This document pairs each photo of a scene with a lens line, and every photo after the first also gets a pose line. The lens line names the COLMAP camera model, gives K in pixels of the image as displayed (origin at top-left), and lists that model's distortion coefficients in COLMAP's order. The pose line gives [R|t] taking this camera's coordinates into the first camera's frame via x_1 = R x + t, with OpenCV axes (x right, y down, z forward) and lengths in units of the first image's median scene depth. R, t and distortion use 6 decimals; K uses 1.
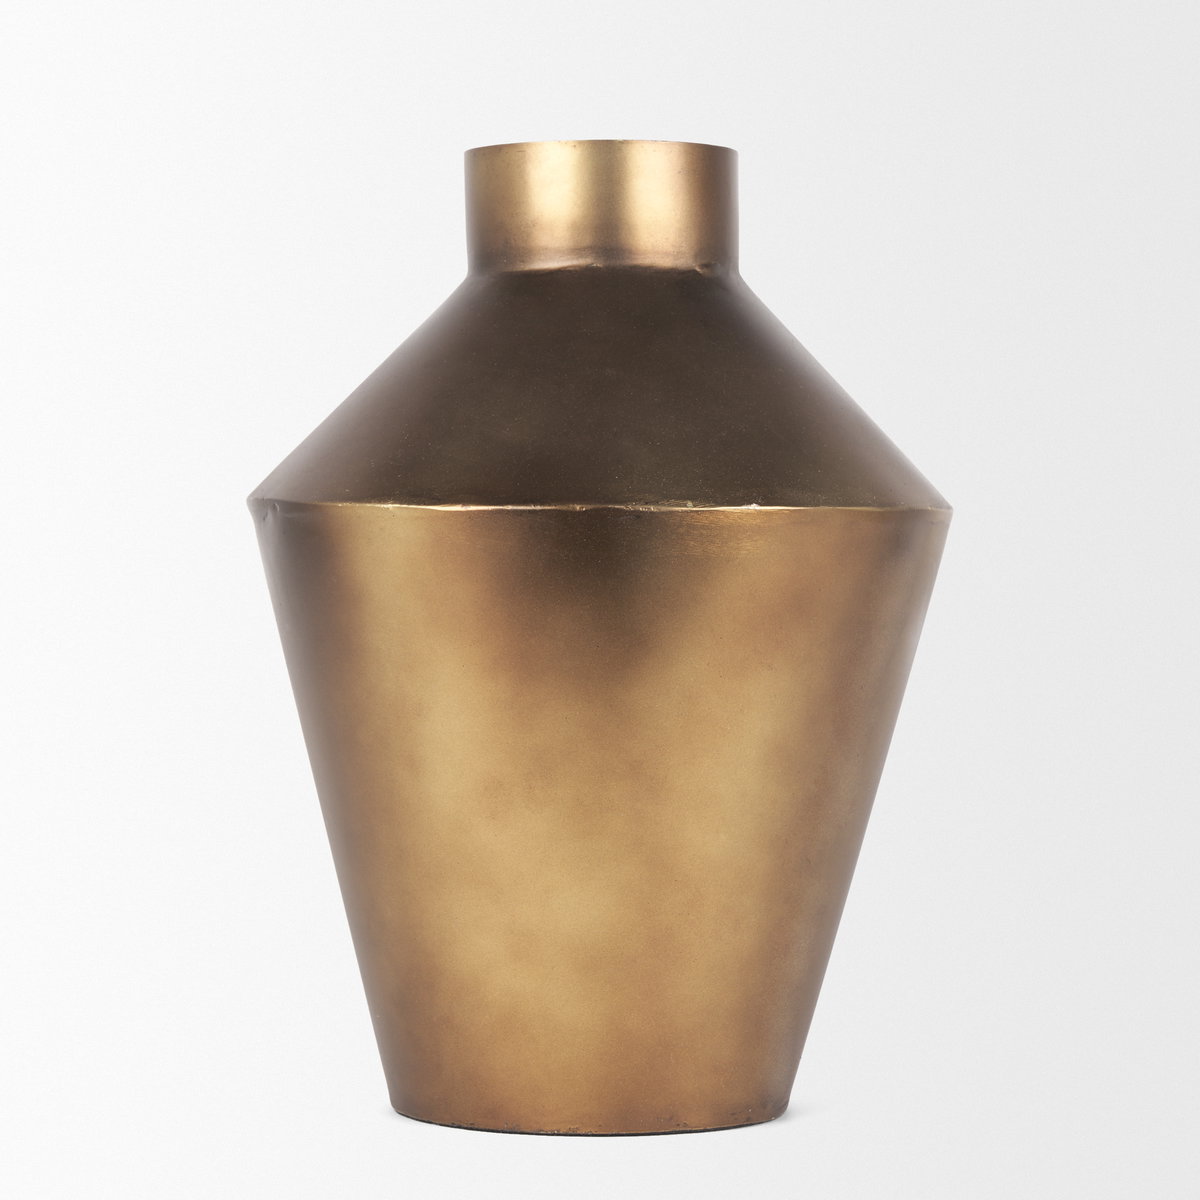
lens RADIAL K [[3549.0, 0, 600.0], [0, 3549.0, 600.0], [0, 0, 1]] dist [-0.074633, -0.472136]
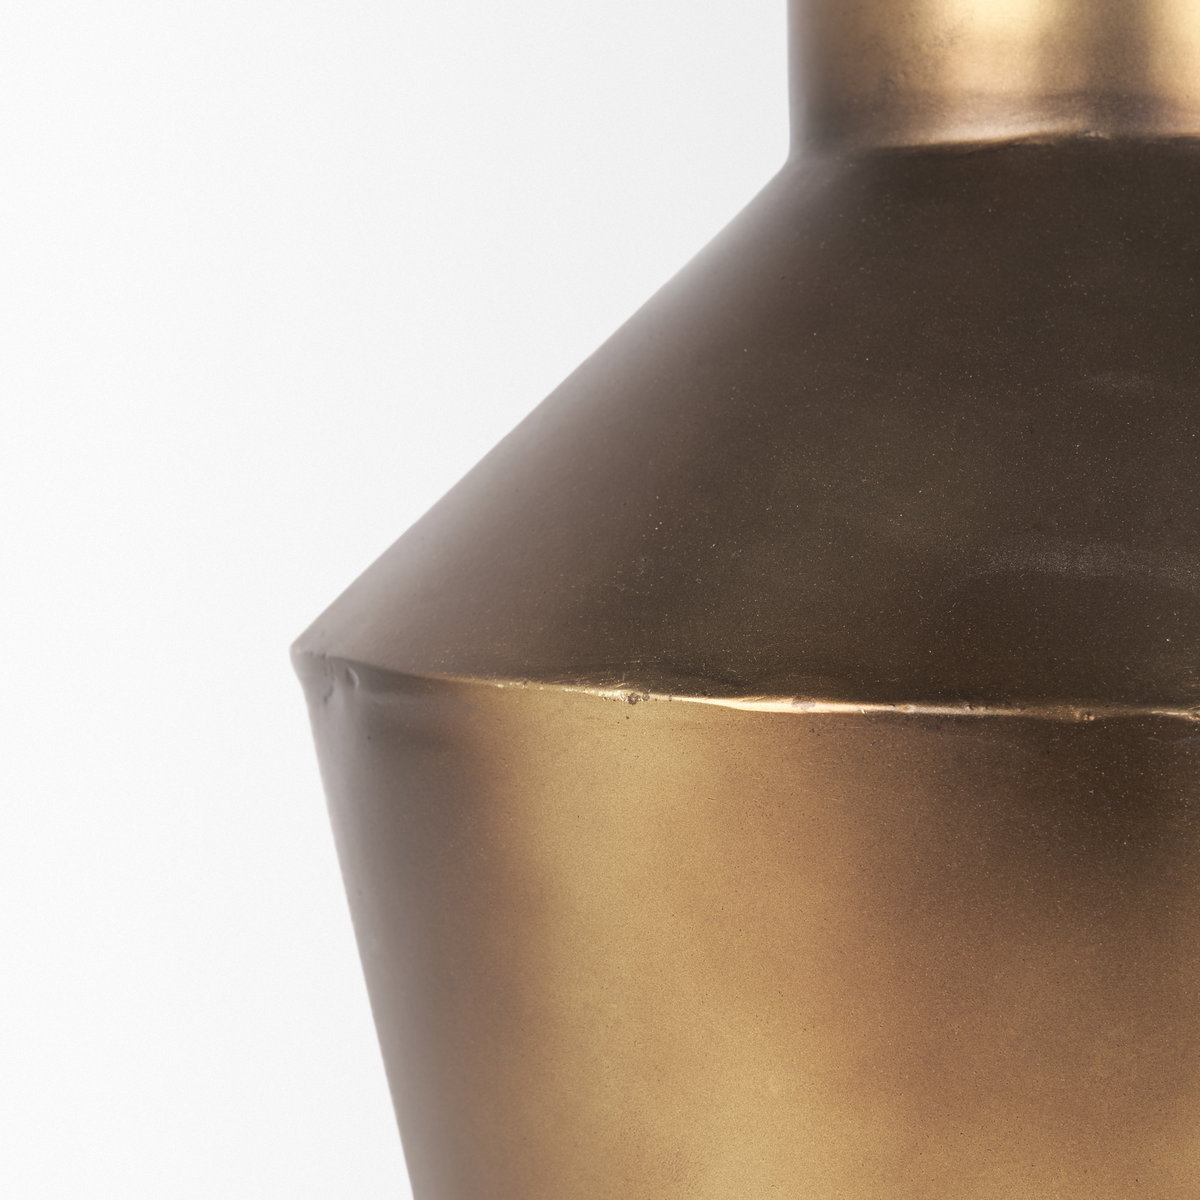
lens RADIAL K [[4424.8, 0, 599.8], [0, 4424.8, 723.1], [0, 0, 1]] dist [-0.161949, 0.357667]
pose [[0.998918, 0.018862, -0.042507, -0.038541], [-0.017825, 0.999537, 0.024642, -0.035382], [0.042952, -0.023857, 0.998792, 0.468432]]
